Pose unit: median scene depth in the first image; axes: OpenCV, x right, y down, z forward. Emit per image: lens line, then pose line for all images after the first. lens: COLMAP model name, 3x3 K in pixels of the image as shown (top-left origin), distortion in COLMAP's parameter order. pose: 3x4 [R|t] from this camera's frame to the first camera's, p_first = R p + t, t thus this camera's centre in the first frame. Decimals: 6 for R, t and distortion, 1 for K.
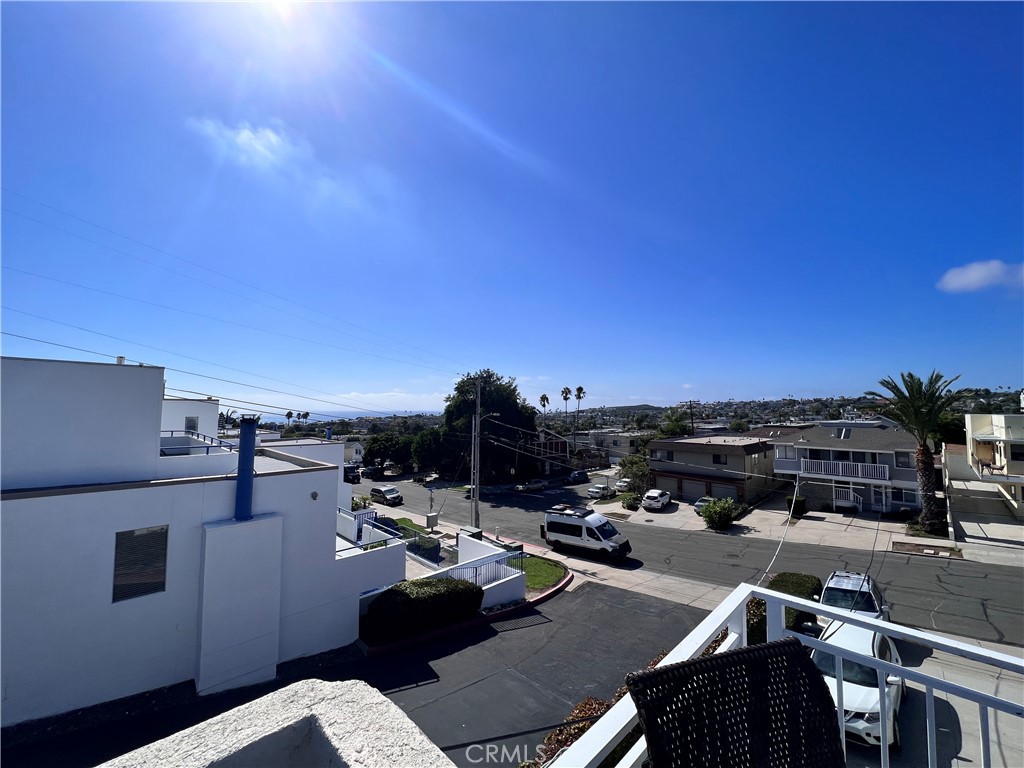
lens RADIAL K [[408.1, 0, 512.3], [0, 408.1, 388.5], [0, 0, 1]] dist [-0.000529, -0.000132]
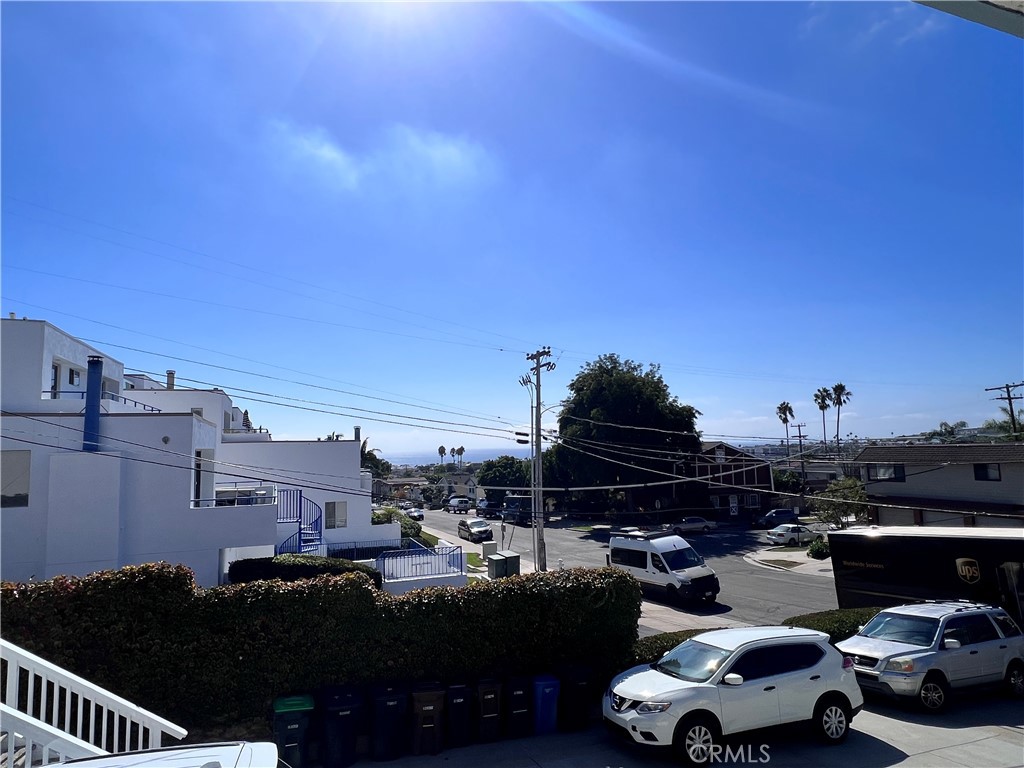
lens RADIAL K [[608.5, 0, 512.0], [0, 608.5, 384.0], [0, 0, 1]] dist [0.004689, 0.001102]
pose [[0.912743, -0.068339, -0.402777, 0.210216], [0.048546, 0.997067, -0.059162, 0.059332], [0.405639, 0.034446, 0.913384, -0.007700]]
